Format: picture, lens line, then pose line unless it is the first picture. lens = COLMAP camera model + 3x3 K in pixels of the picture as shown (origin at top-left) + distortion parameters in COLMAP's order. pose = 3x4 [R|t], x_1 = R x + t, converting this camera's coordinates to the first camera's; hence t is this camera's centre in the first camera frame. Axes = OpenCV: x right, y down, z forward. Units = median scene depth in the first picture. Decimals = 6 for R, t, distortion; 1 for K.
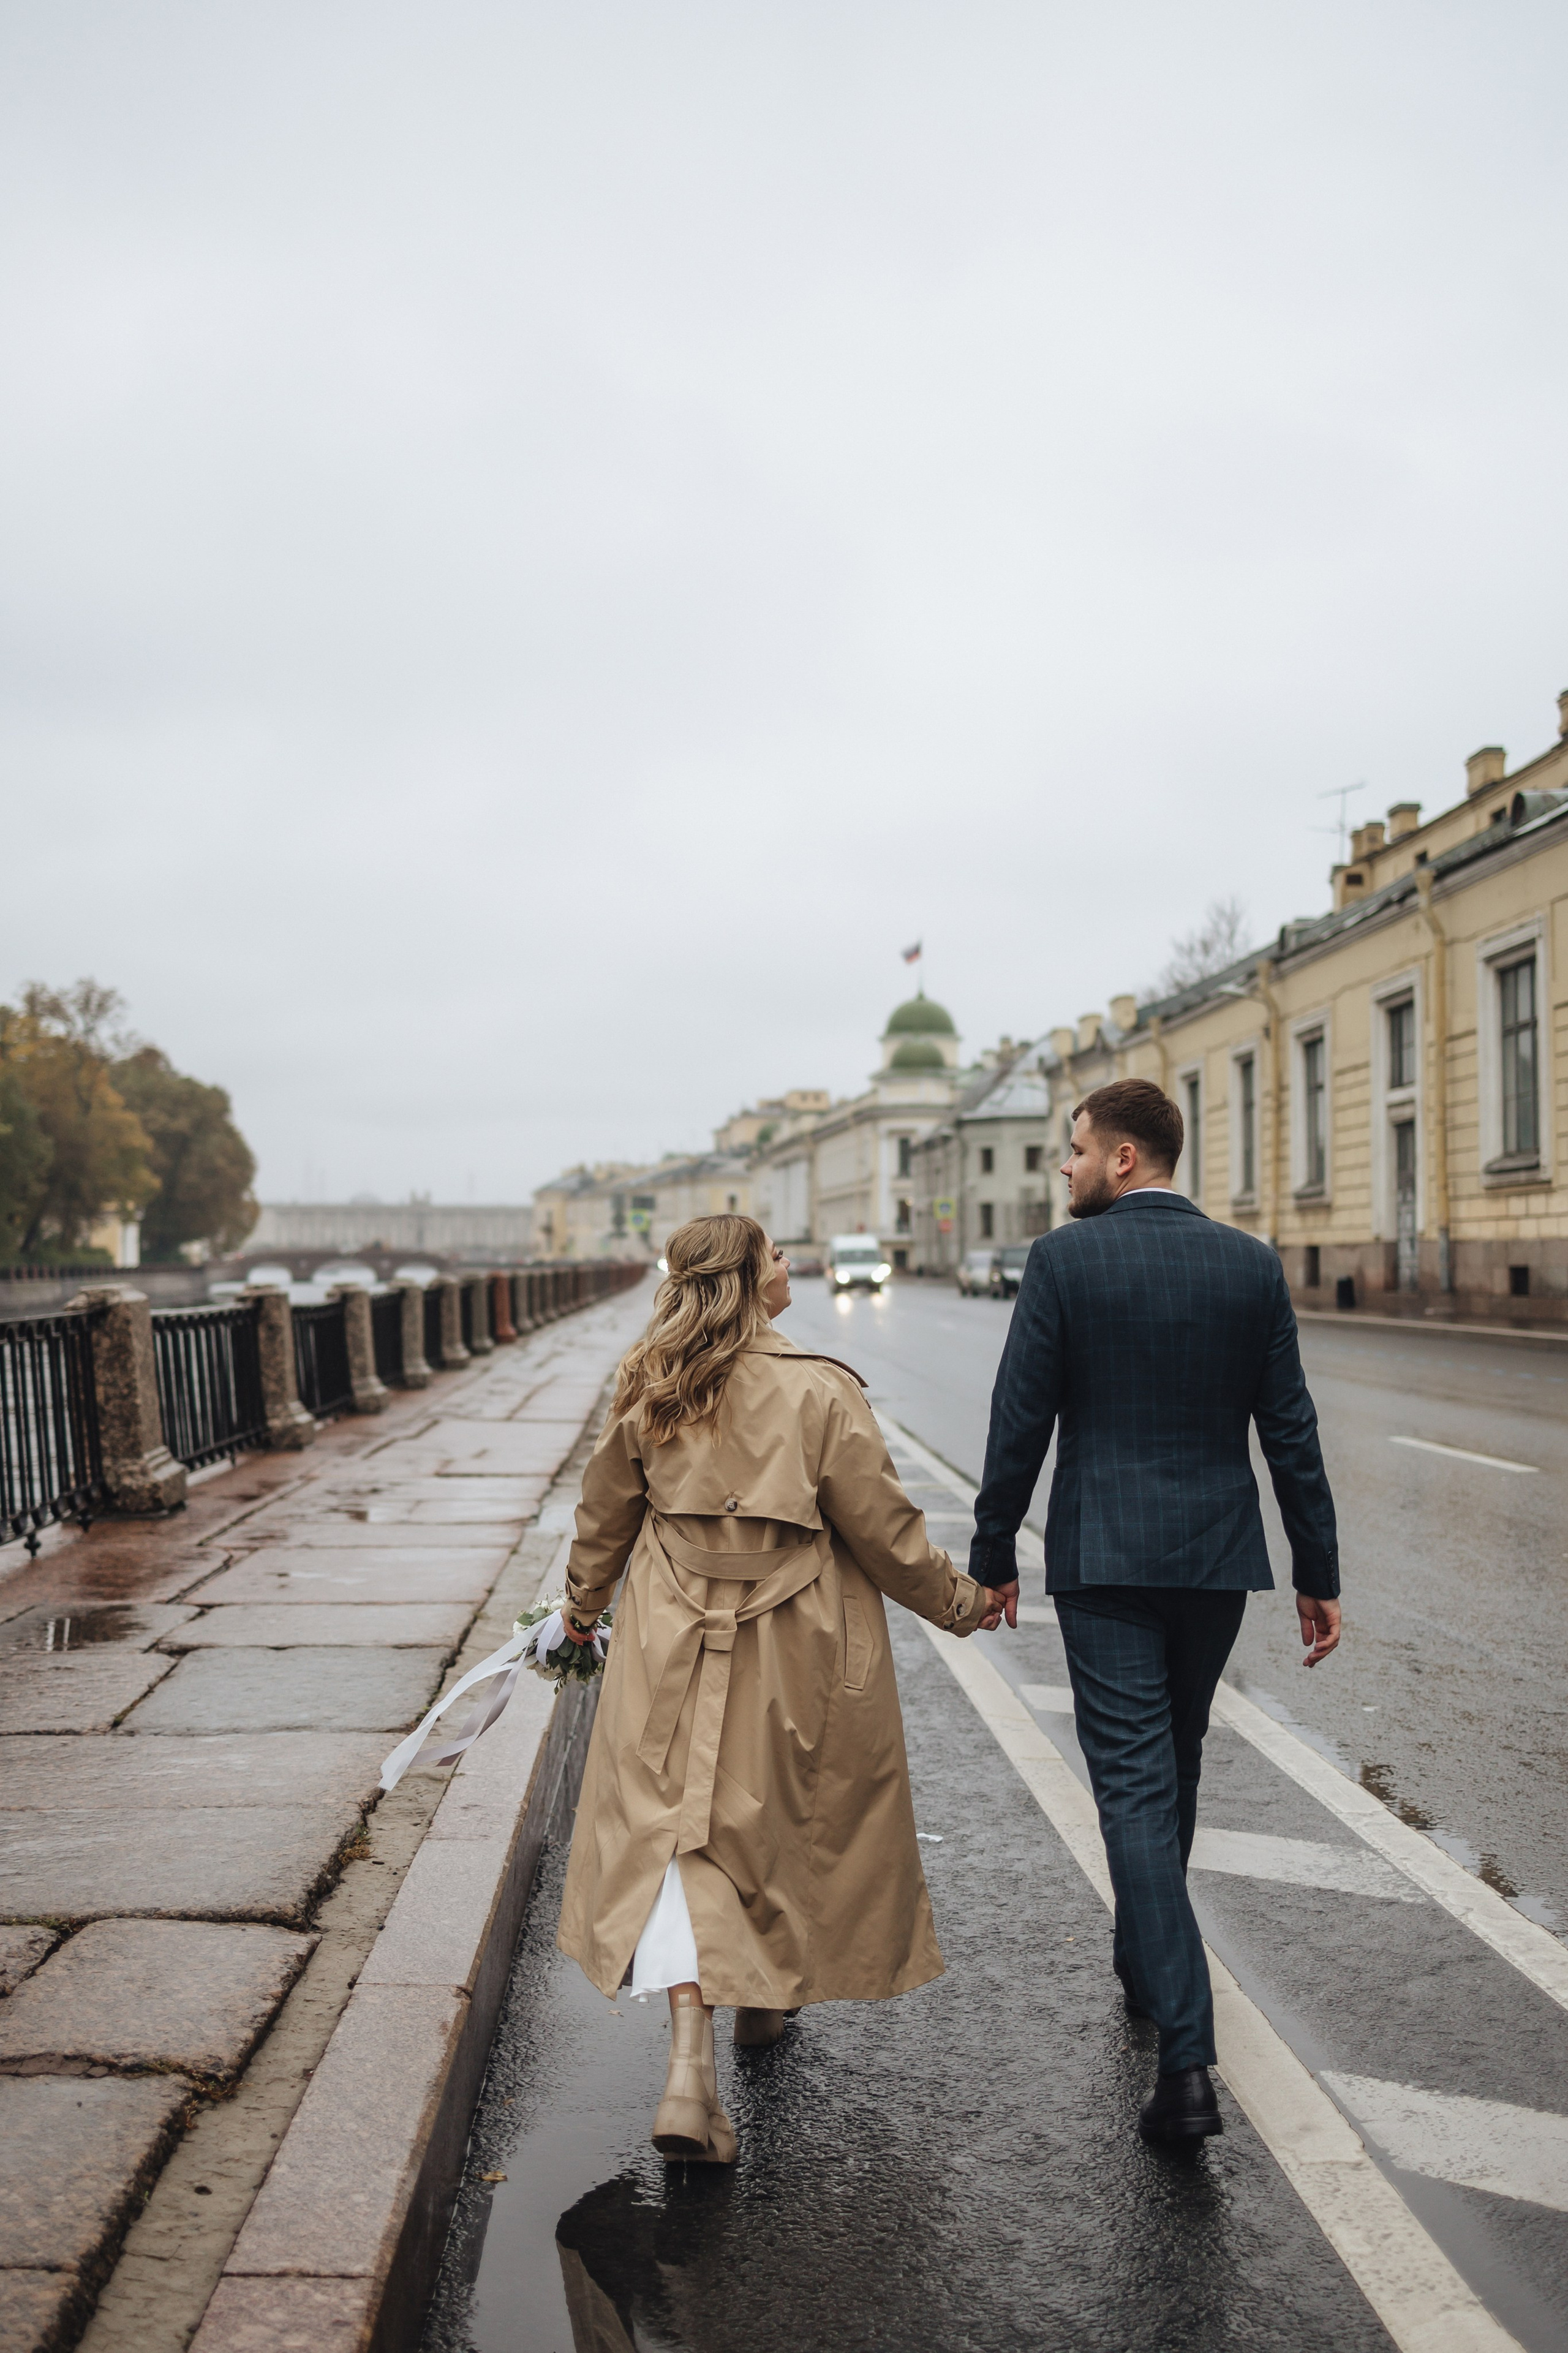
lens RADIAL K [[2746.8, 0, 784.0], [0, 2746.8, 1176.5], [0, 0, 1]] dist [-0.080773, 0.000827]
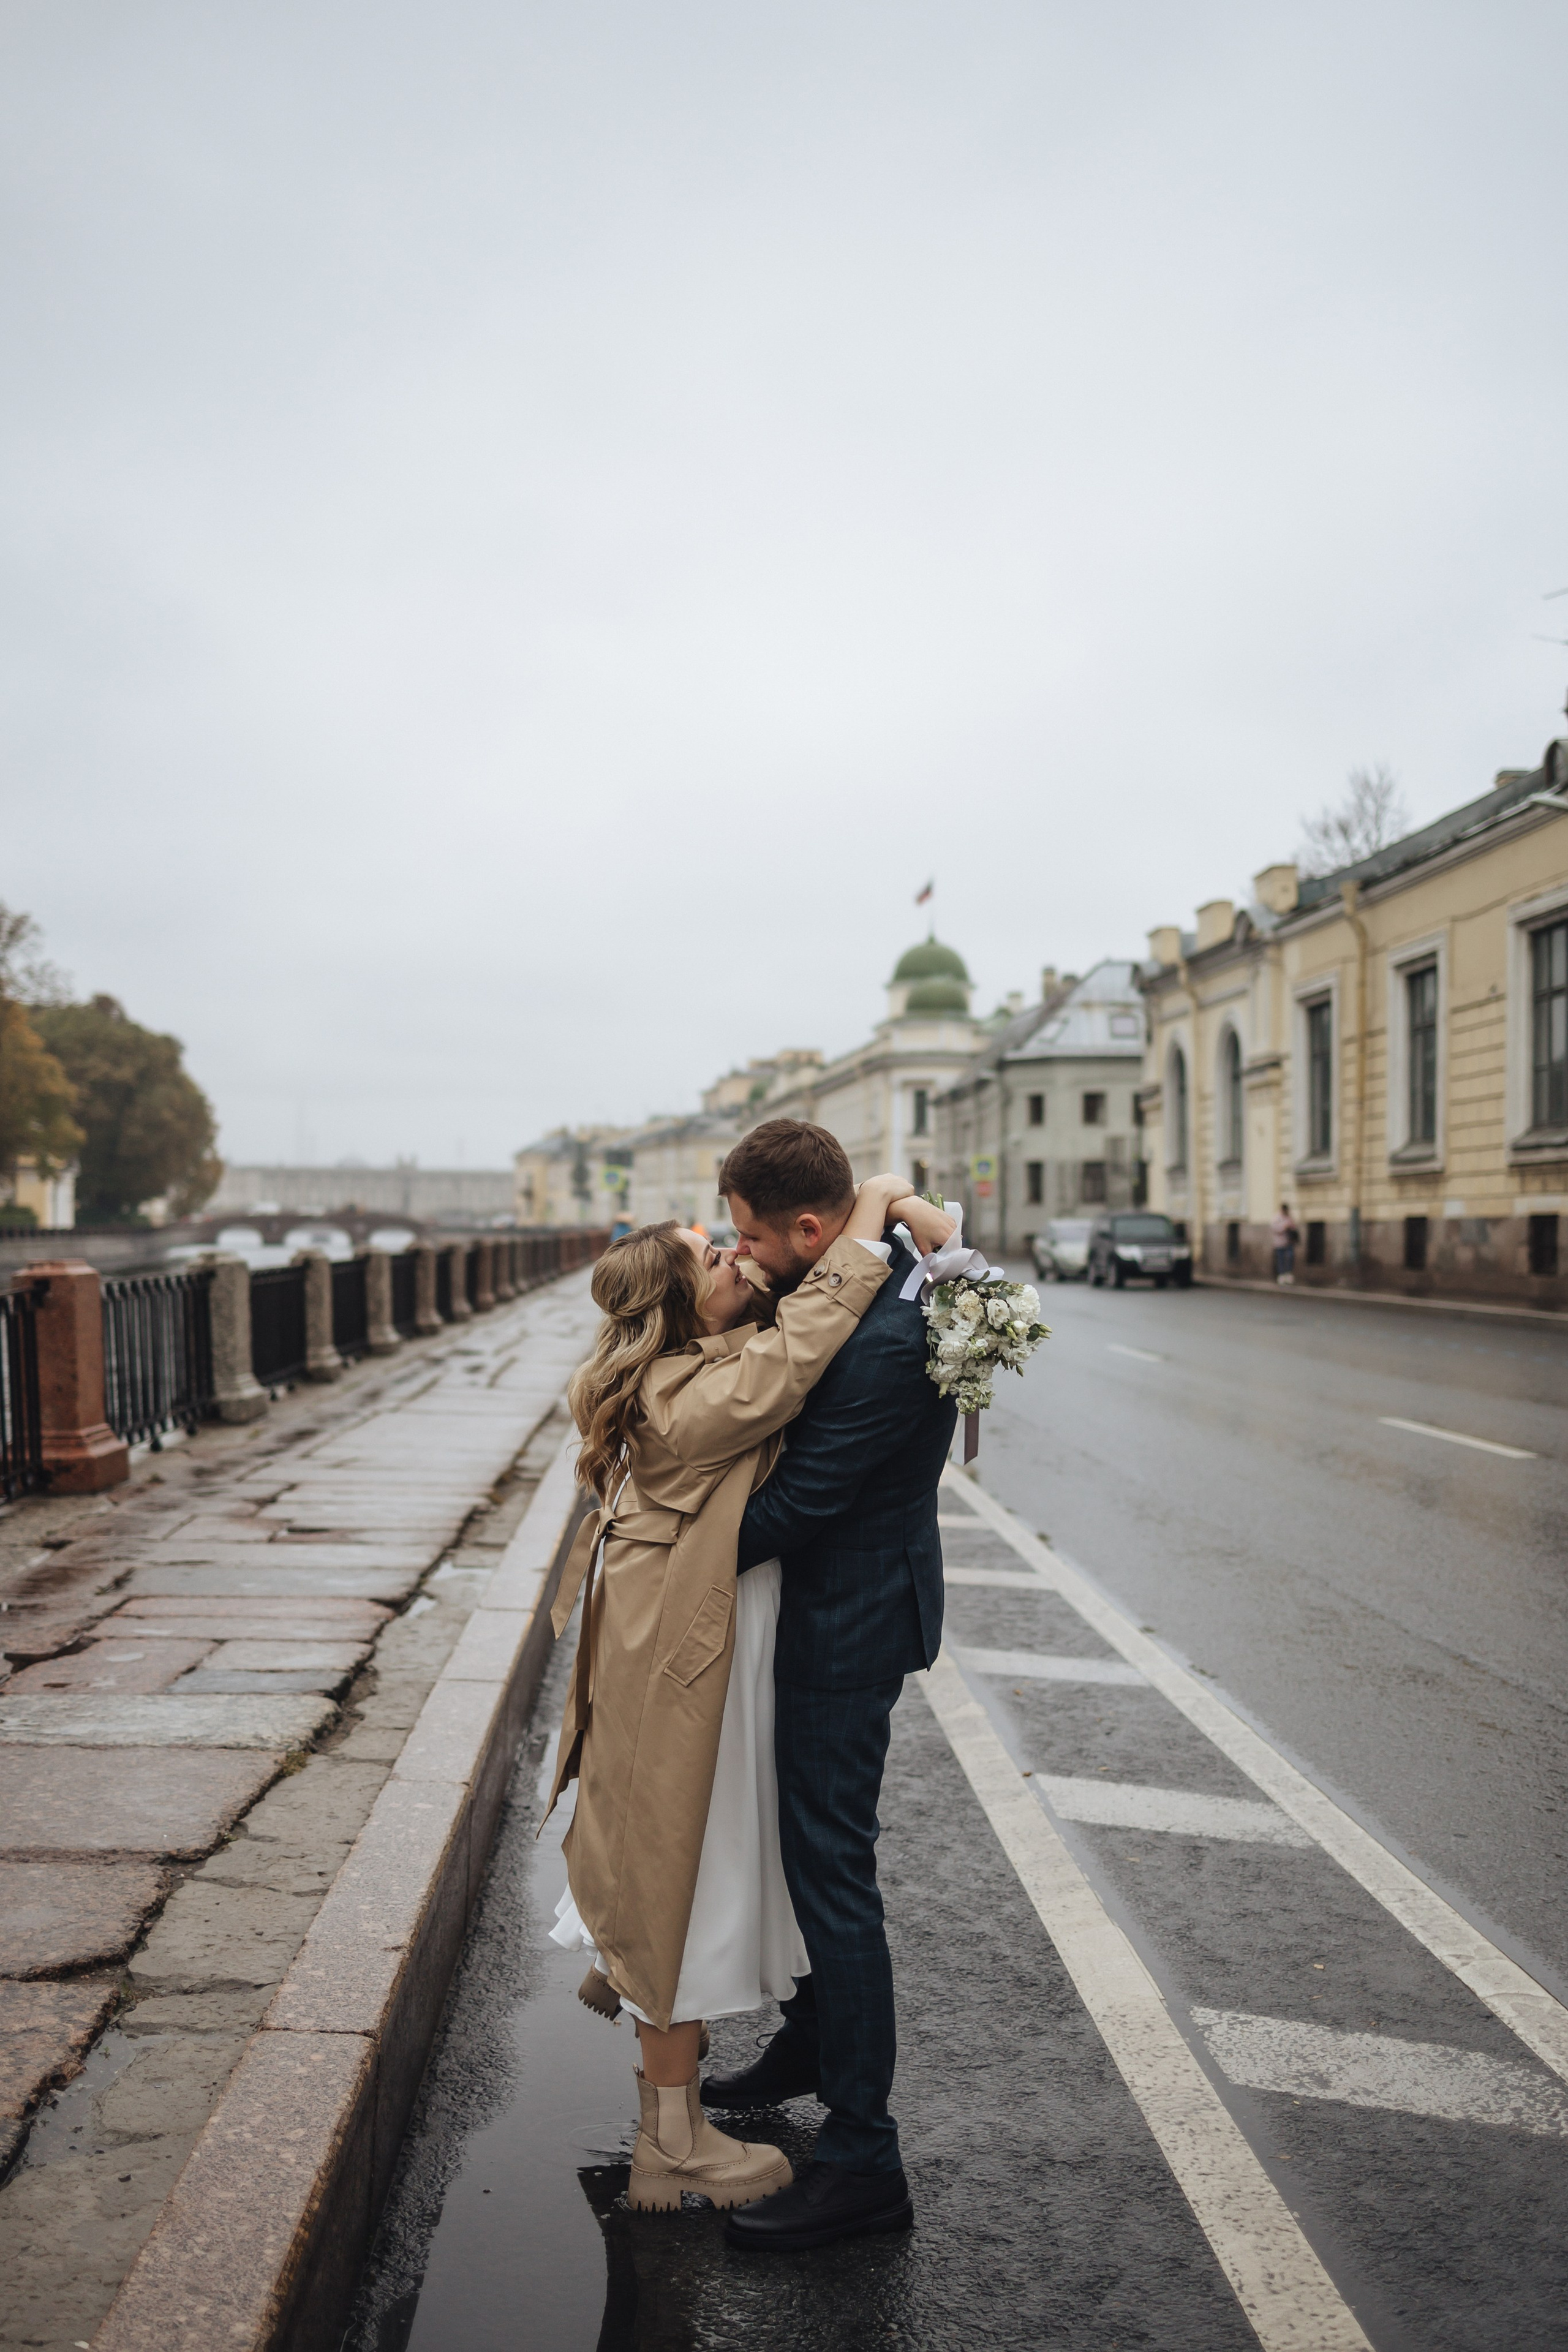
lens RADIAL K [[2569.2, 0, 784.0], [0, 2569.2, 1176.0], [0, 0, 1]] dist [0.015752, -0.005052]
pose [[0.999902, 0.012029, 0.007209, -0.004483], [-0.012102, 0.999876, 0.010062, 0.004773], [-0.007087, -0.010149, 0.999923, 0.155851]]
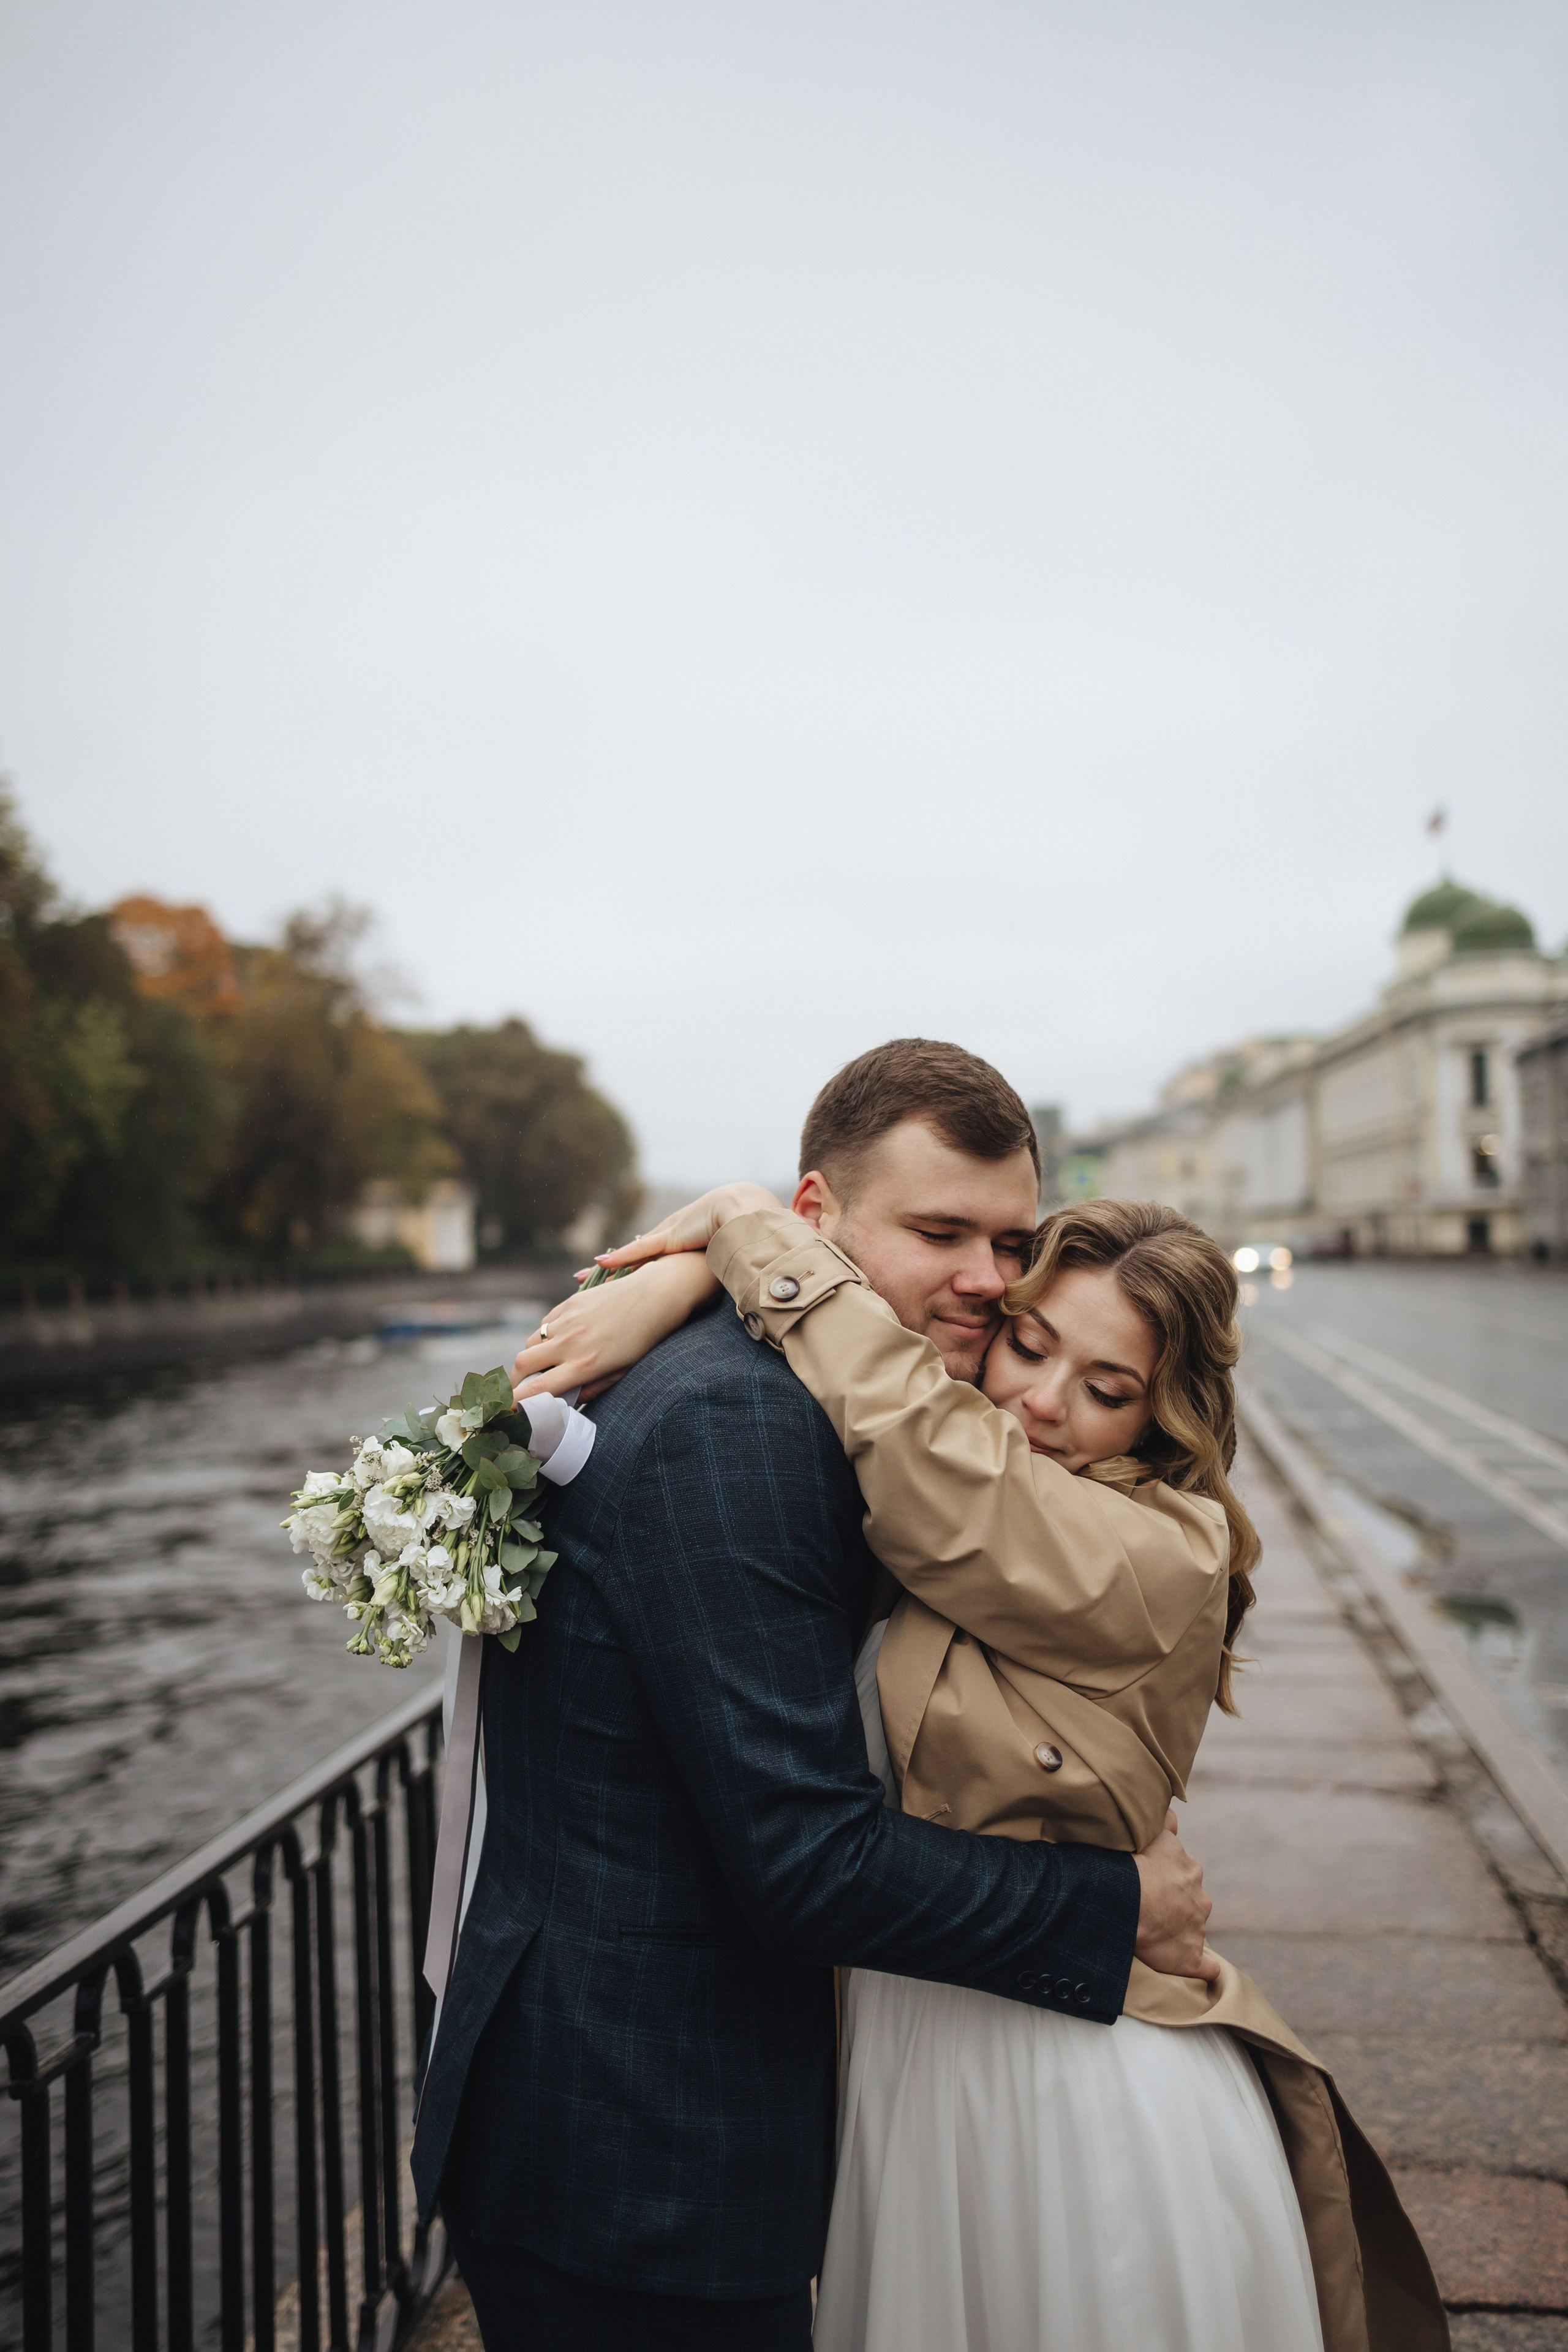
lens RADIAL K [[2376.5, 0, 783.5], [0, 2376.5, 1163.9], [0, 0, 1]] dist [-0.001534, -0.001138]
pose [[0.984551, -0.029883, -0.172529, -0.019614], [0.029791, 0.999551, -0.003124, 0.008793], [0.172545, -0.002064, 0.984999, 0.350242]]
